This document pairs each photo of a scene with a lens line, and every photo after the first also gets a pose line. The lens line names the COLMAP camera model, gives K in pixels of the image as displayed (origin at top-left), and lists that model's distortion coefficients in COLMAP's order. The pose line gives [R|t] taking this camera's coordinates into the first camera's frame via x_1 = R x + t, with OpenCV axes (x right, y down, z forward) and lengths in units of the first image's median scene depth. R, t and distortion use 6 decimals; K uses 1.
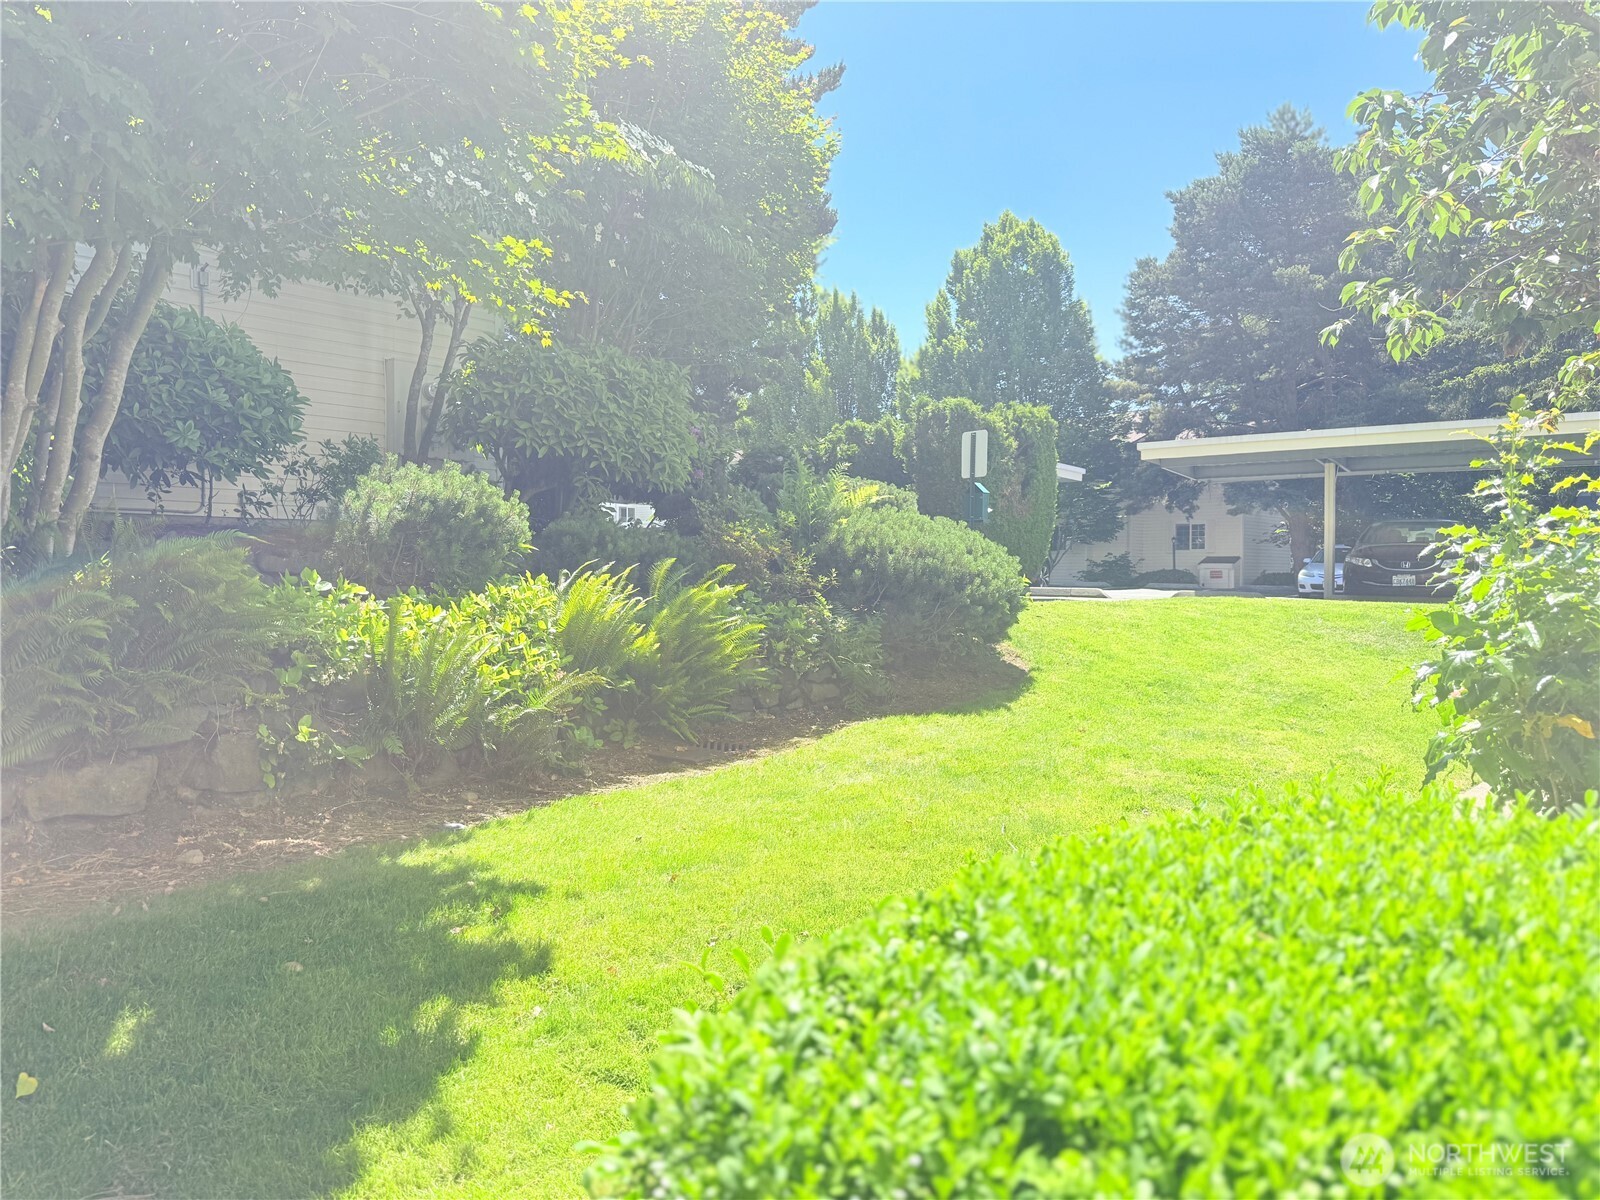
lens RADIAL K [[1130.0, 0, 812.7], [0, 1130.0, 593.2], [0, 0, 1]] dist [0.124045, -0.207205]
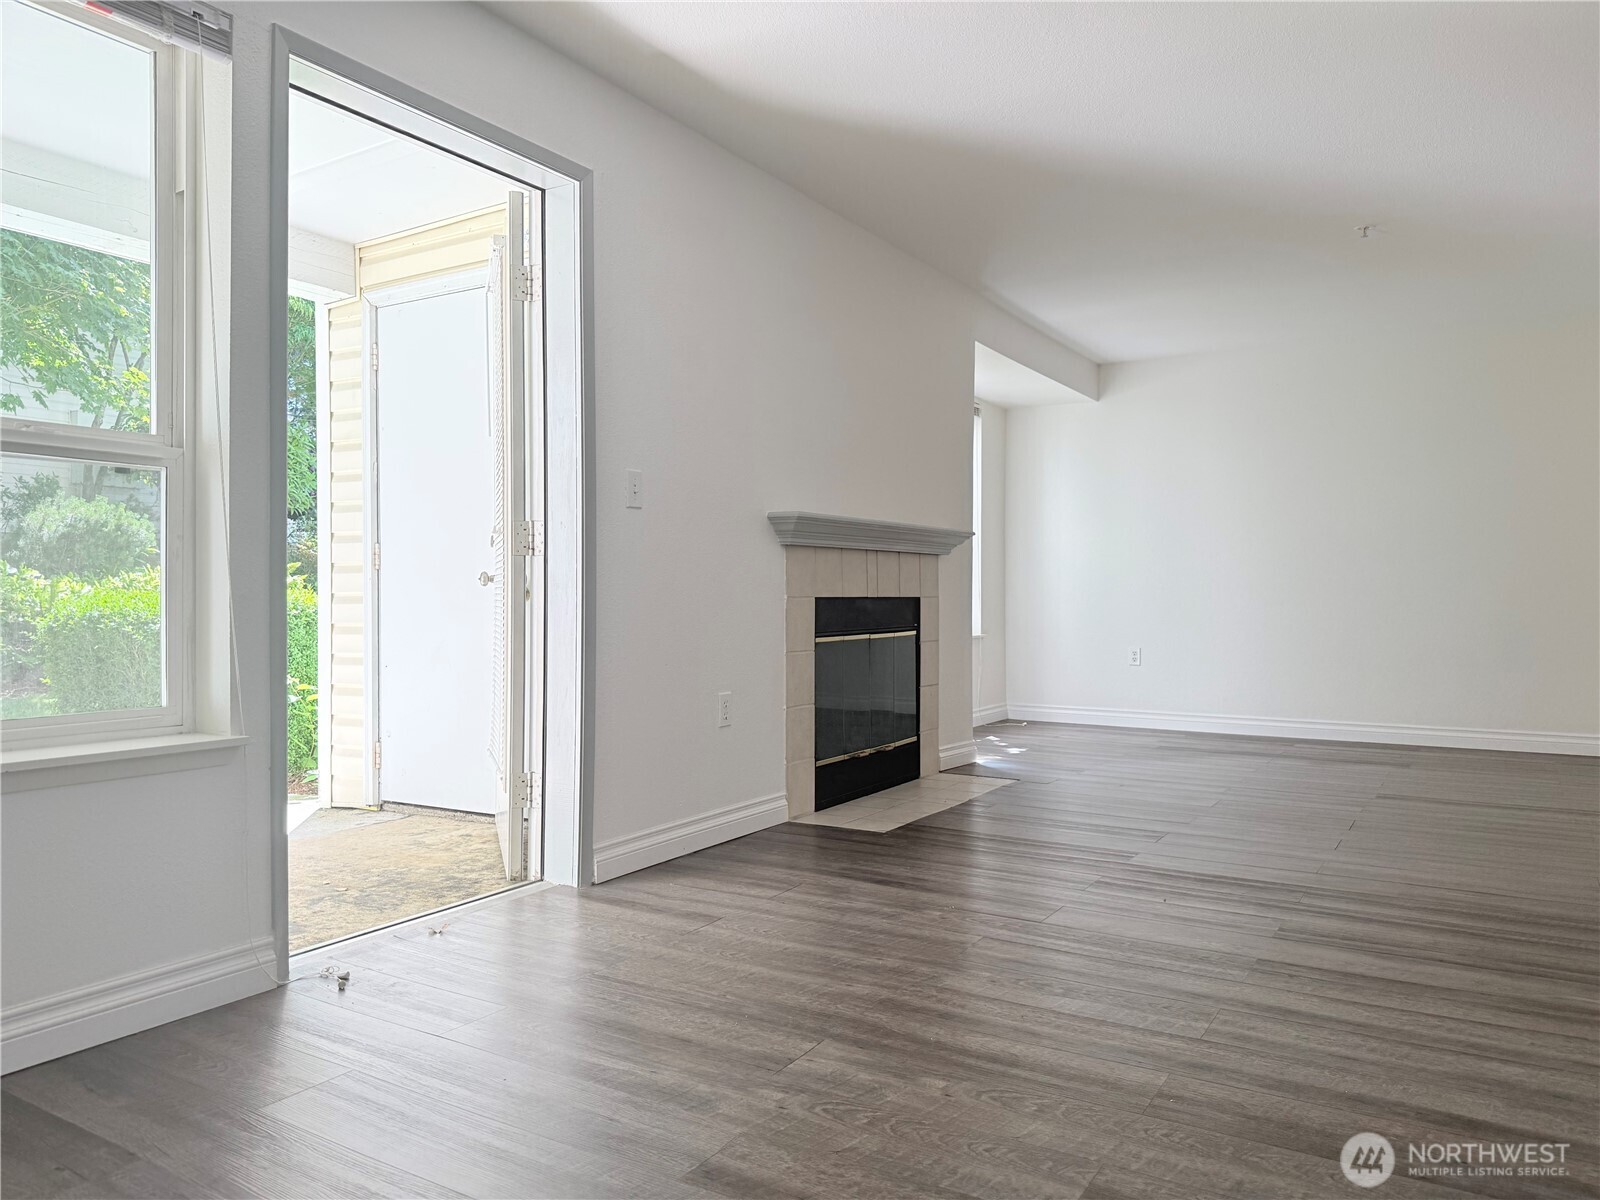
lens RADIAL K [[1137.0, 0, 800.0], [0, 1137.0, 600.0], [0, 0, 1]] dist [0.001205, -0.001322]
pose [[0.981633, 0.001982, 0.190771, 0.356950], [0.000083, 0.999942, -0.010814, 0.049765], [-0.190781, 0.010631, 0.981575, -0.783552]]
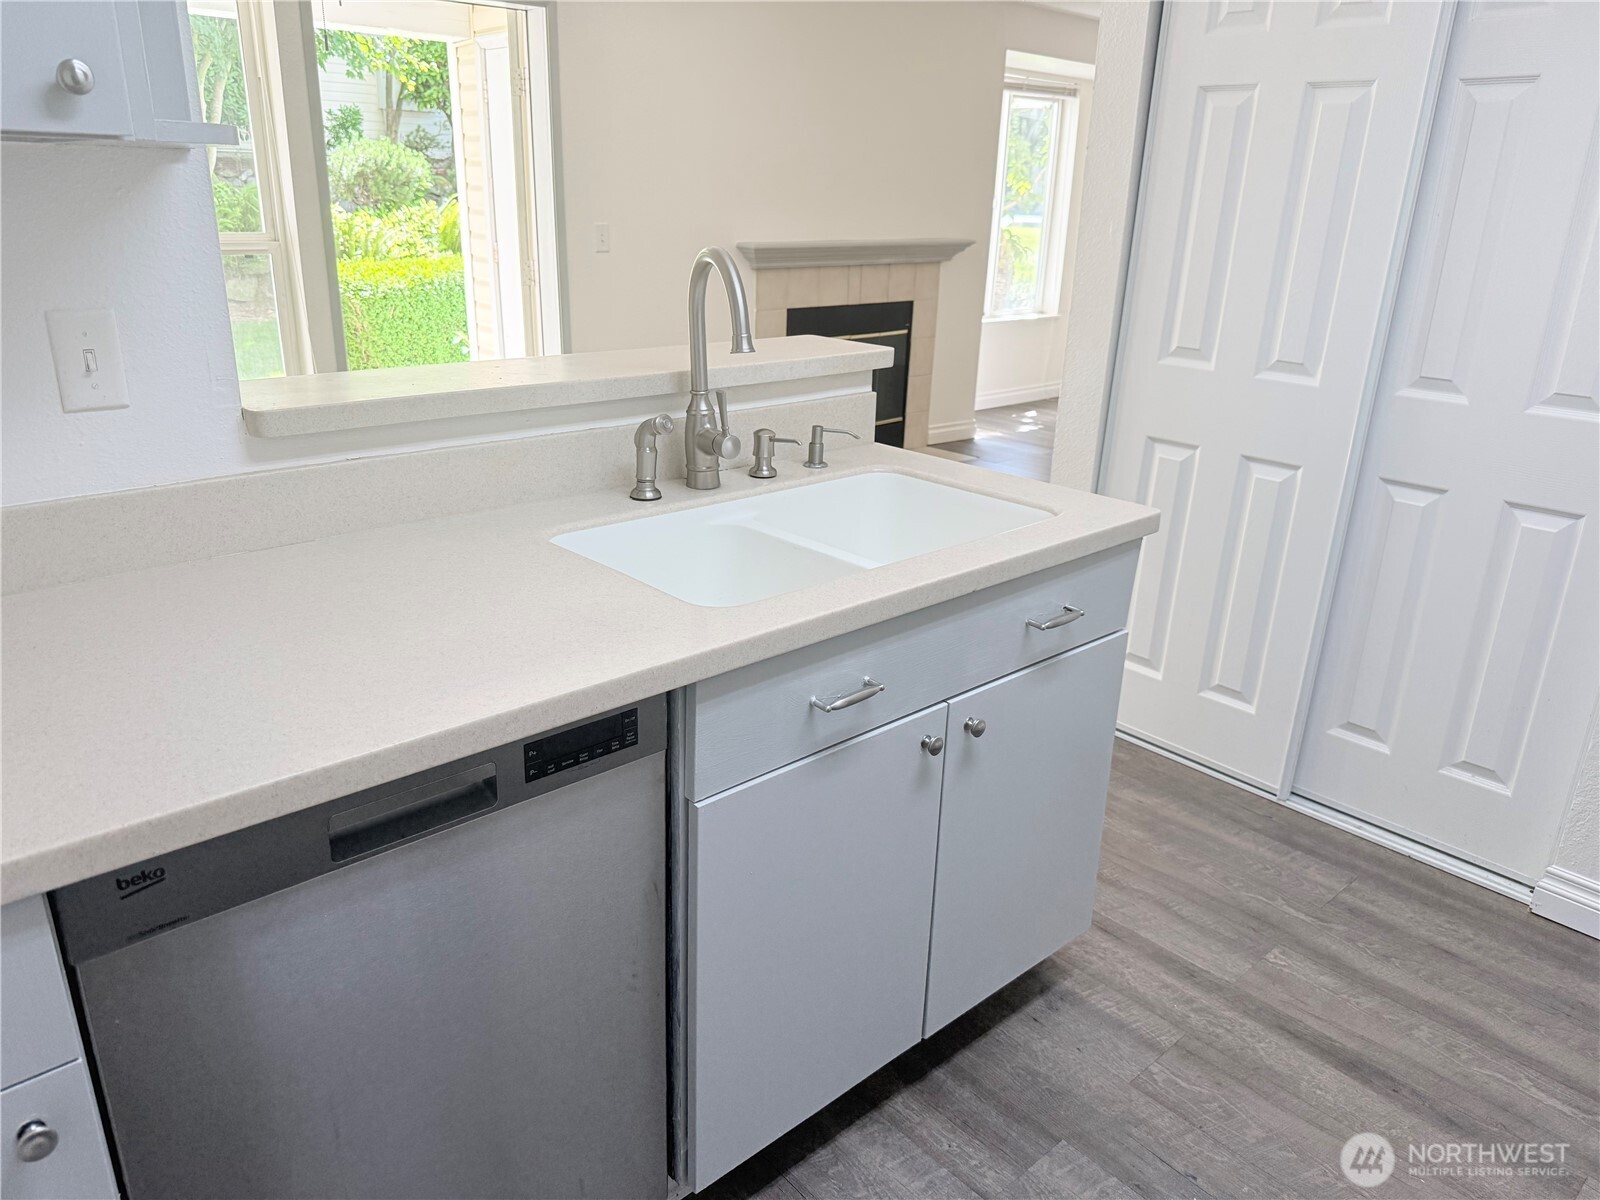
lens RADIAL K [[1128.7, 0, 774.5], [0, 1128.7, 600.8], [0, 0, 1]] dist [-0.002027, -0.000982]
pose [[0.994574, 0.060472, -0.084652, 0.555332], [-0.029250, 0.943426, 0.330290, -0.026887], [0.099836, -0.326022, 0.940076, -0.988436]]
